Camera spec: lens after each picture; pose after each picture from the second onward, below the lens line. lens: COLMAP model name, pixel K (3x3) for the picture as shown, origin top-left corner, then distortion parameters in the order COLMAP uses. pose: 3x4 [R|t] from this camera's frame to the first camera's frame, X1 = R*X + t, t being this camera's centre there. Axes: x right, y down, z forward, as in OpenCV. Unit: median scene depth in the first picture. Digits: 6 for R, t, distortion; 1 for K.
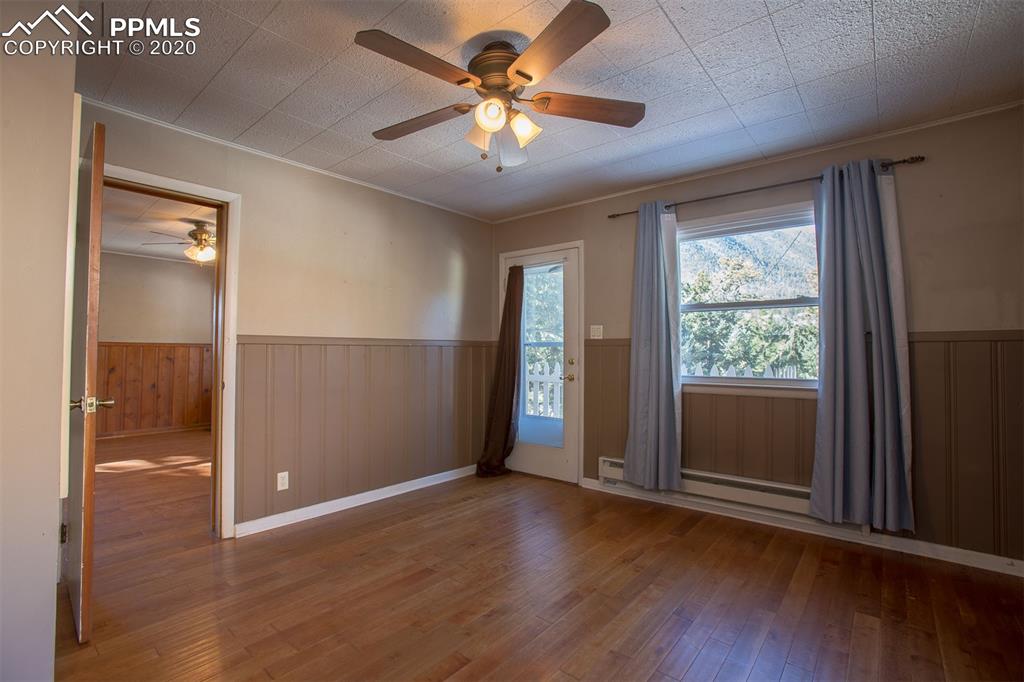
lens RADIAL K [[469.8, 0, 512.1], [0, 469.8, 335.7], [0, 0, 1]] dist [-0.073215, 0.028101]
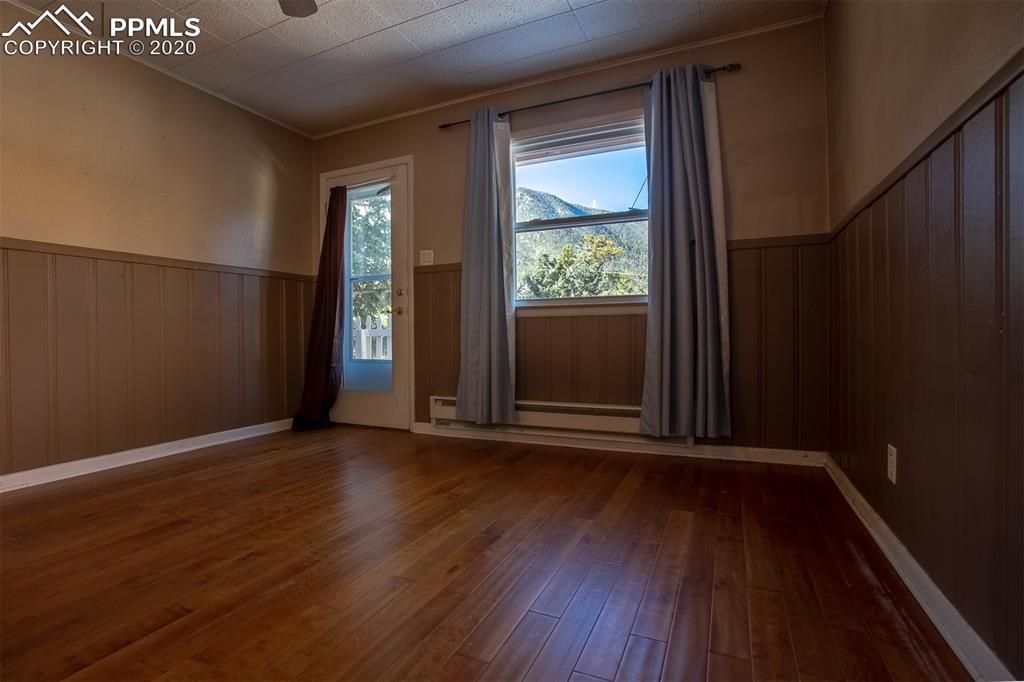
lens RADIAL K [[485.6, 0, 513.9], [0, 485.6, 336.1], [0, 0, 1]] dist [-0.080788, 0.039890]
pose [[0.963669, -0.016034, 0.266619, 0.122364], [0.005988, 0.999243, 0.038448, 0.141037], [-0.267033, -0.035455, 0.963035, 0.090144]]
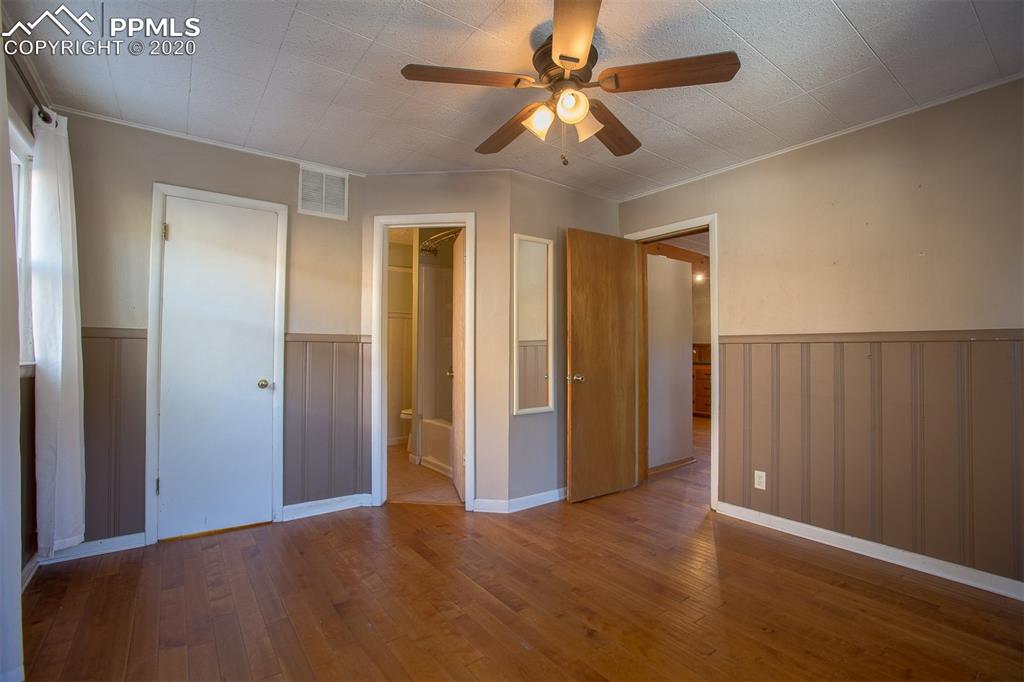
lens RADIAL K [[469.8, 0, 512.1], [0, 469.8, 335.7], [0, 0, 1]] dist [-0.073215, 0.028101]
pose [[-0.232299, -0.029165, -0.972207, 0.620859], [0.026598, 0.998986, -0.036324, 0.024886], [0.972281, -0.034297, -0.231288, 0.735304]]
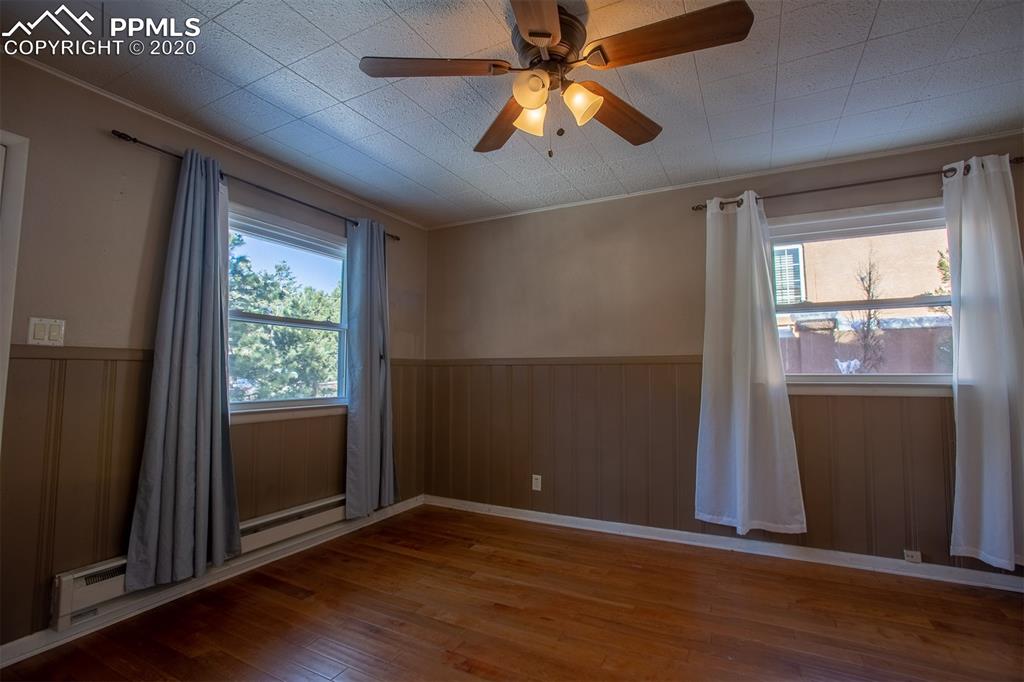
lens RADIAL K [[469.8, 0, 512.1], [0, 469.8, 335.7], [0, 0, 1]] dist [-0.073215, 0.028101]
pose [[-0.218665, 0.072445, 0.973107, -0.533099], [-0.032339, 0.996154, -0.081428, 0.025838], [-0.975264, -0.049275, -0.215482, 0.821482]]
